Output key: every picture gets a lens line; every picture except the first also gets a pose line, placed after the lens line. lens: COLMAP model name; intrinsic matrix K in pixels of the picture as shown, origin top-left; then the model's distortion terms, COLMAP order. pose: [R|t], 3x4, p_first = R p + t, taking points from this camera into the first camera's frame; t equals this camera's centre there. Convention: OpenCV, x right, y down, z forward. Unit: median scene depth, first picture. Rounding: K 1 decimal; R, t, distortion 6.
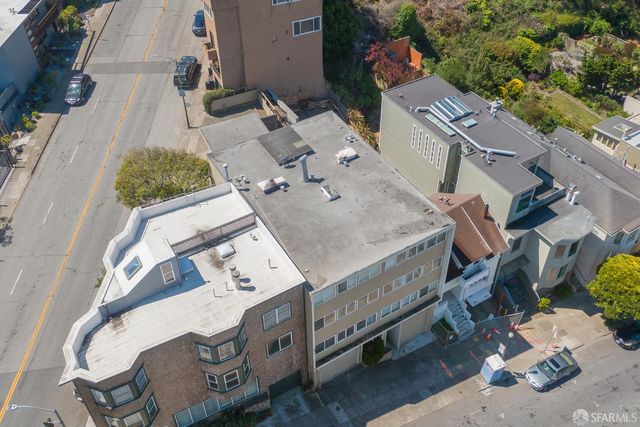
lens RADIAL K [[581.0, 0, 320.0], [0, 581.0, 213.5], [0, 0, 1]] dist [-0.004413, -0.002677]
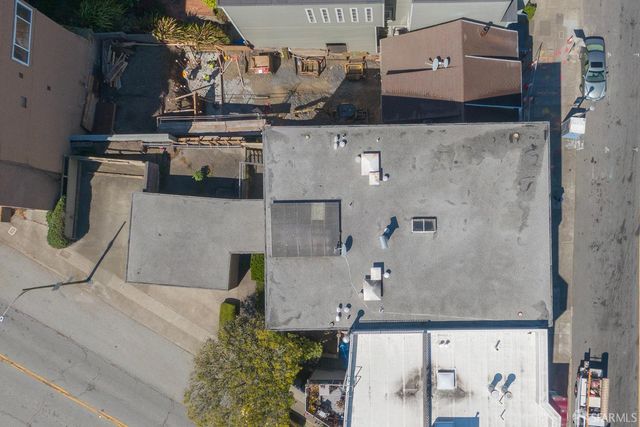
lens RADIAL K [[653.4, 0, 320.0], [0, 653.4, 213.5], [0, 0, 1]] dist [0.002255, -0.001625]
pose [[0.503312, -0.864105, 0.000276, -0.040248], [0.590489, 0.344173, 0.729978, -0.787181], [-0.630872, -0.367244, 0.683471, 0.511190]]
